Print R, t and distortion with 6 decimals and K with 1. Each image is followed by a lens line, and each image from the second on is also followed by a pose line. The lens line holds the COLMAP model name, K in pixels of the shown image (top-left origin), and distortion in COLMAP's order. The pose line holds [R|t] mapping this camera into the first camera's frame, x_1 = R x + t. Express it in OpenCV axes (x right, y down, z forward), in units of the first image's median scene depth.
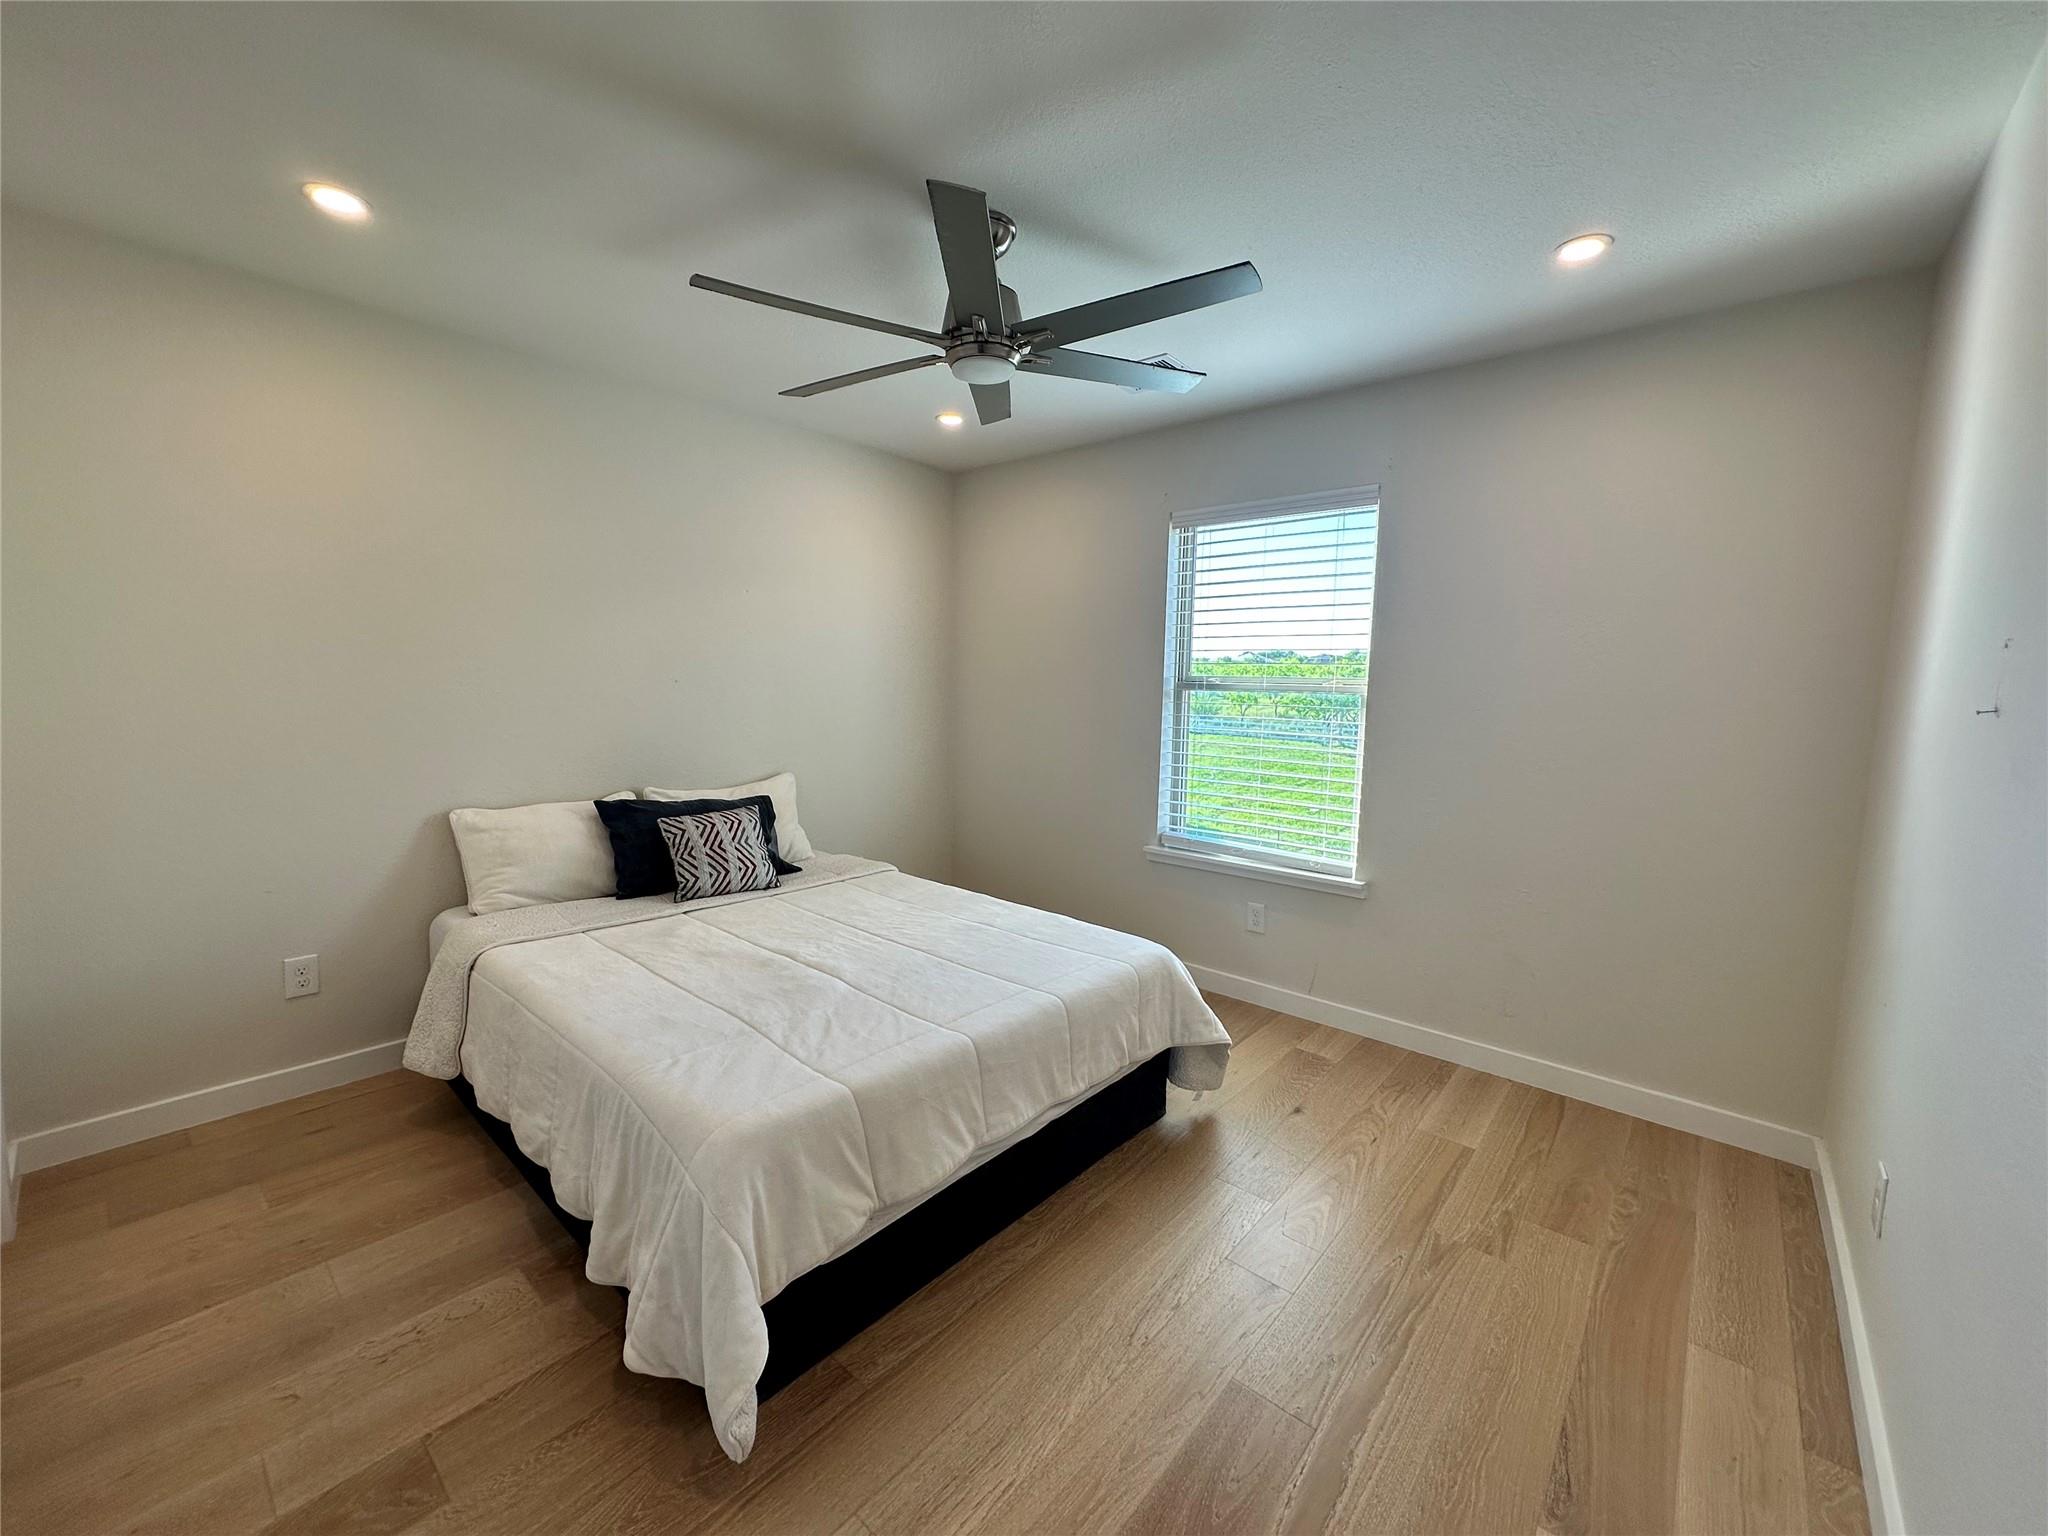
lens RADIAL K [[816.4, 0, 1009.3], [0, 816.4, 749.9], [0, 0, 1]] dist [-0.000801, -0.000054]
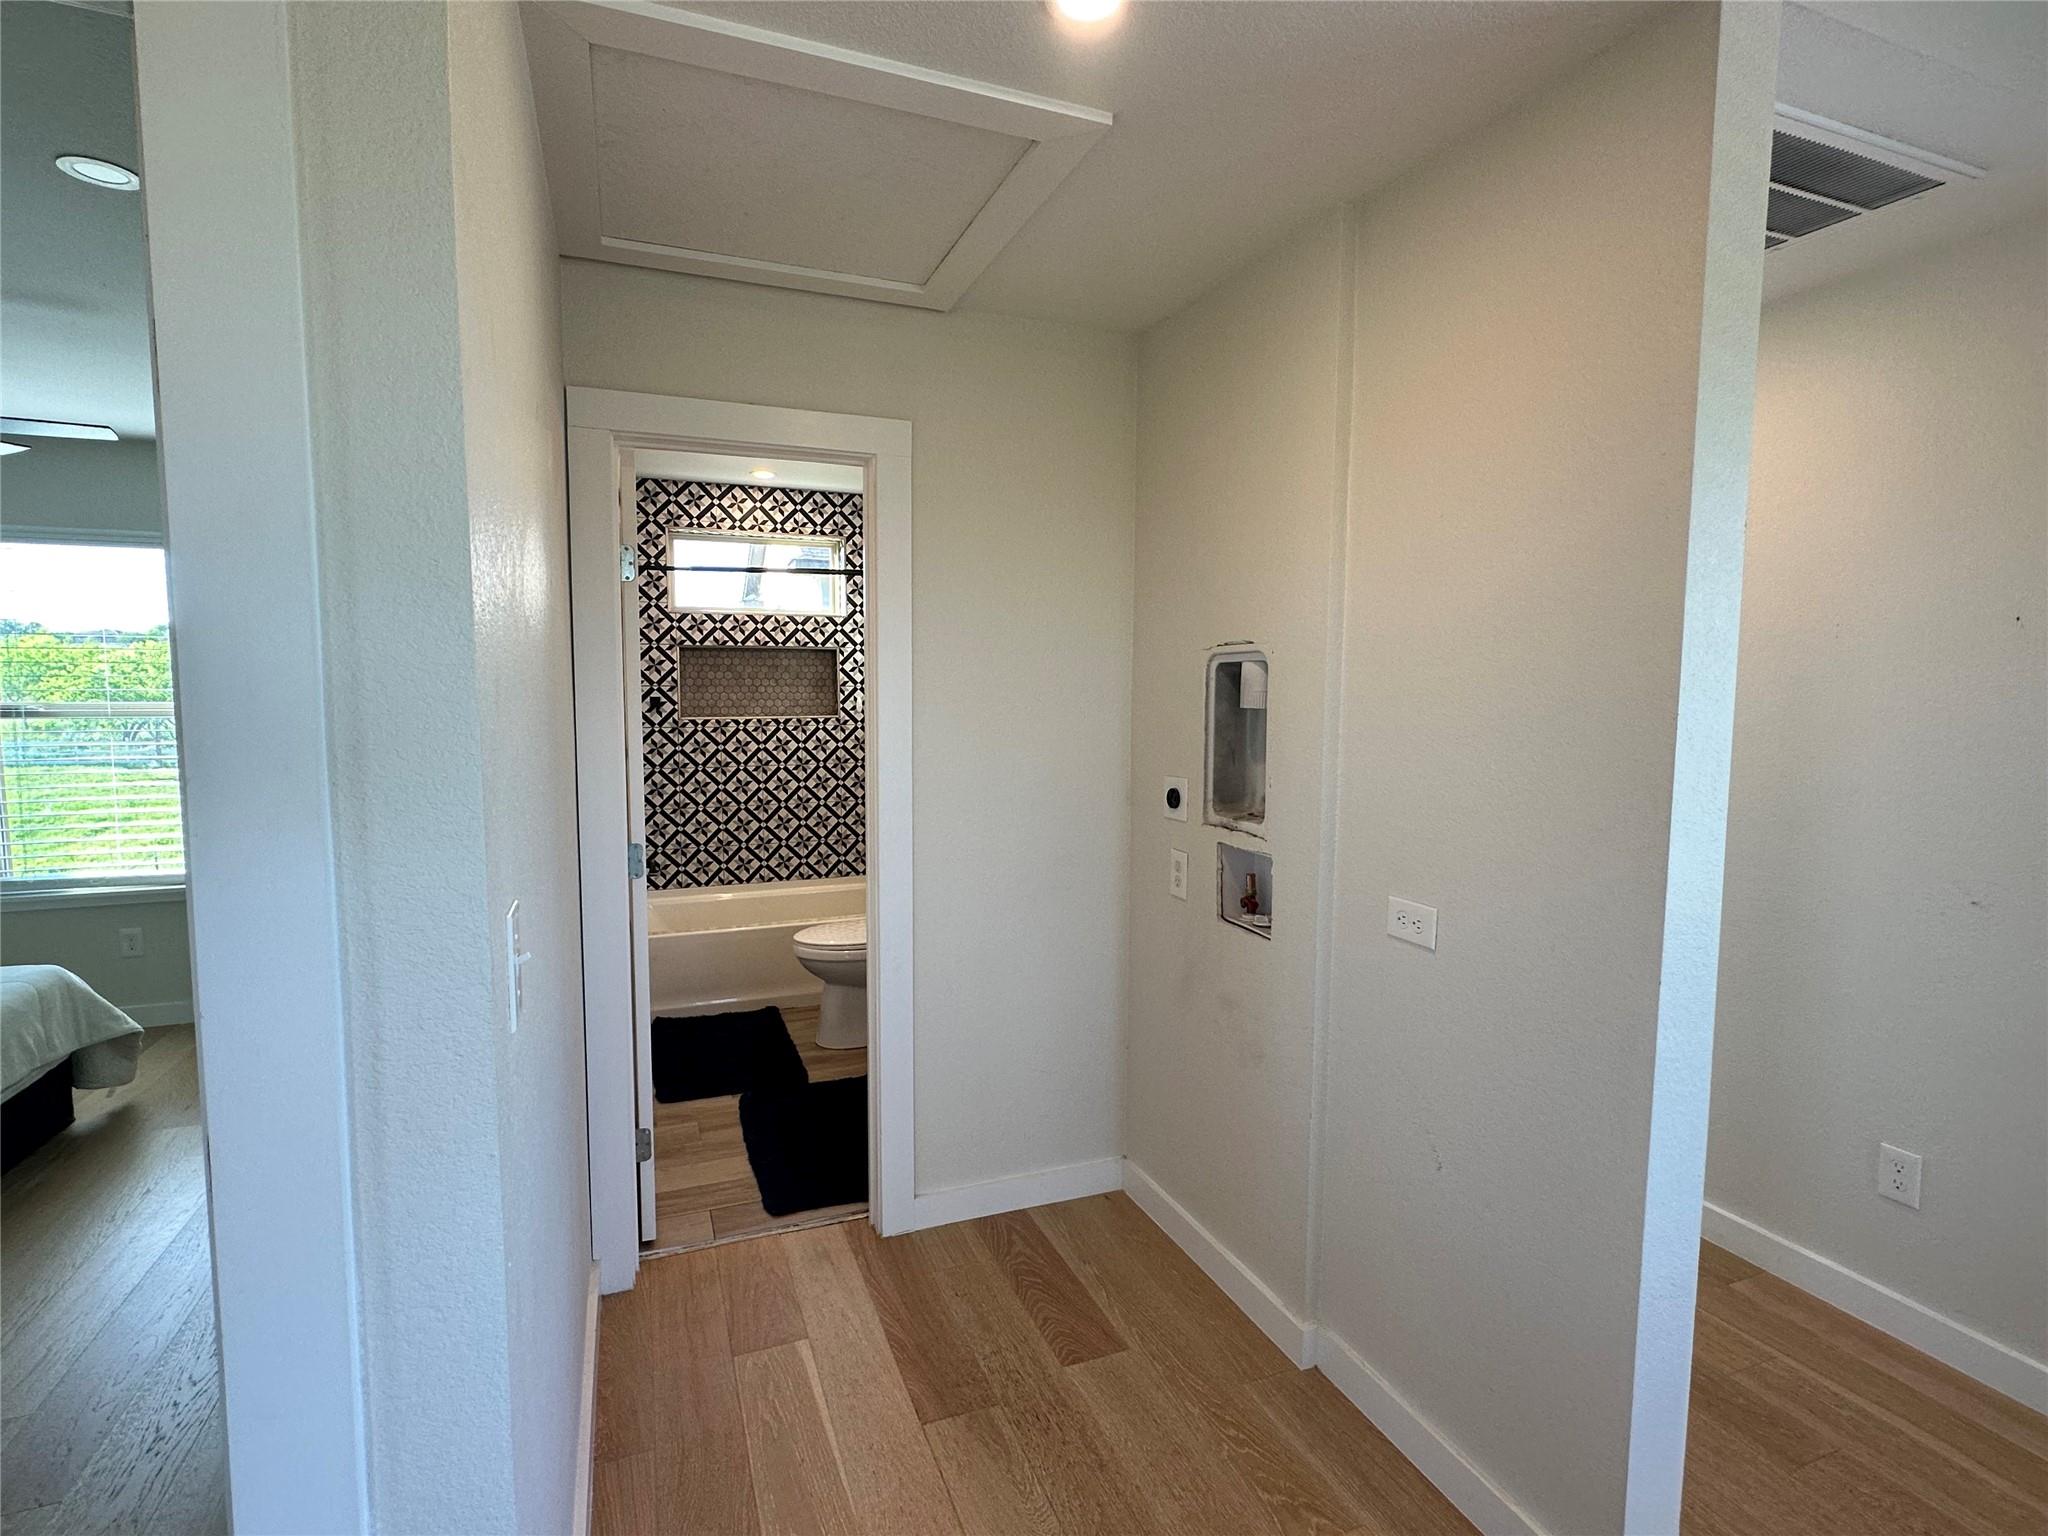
lens RADIAL K [[997.2, 0, 1026.2], [0, 997.2, 757.8], [0, 0, 1]] dist [0.000395, 0.000880]
pose [[0.461149, -0.096679, 0.882040, -0.375198], [0.086160, 0.994228, 0.063930, -0.008714], [-0.883130, 0.046515, 0.466817, -0.813591]]
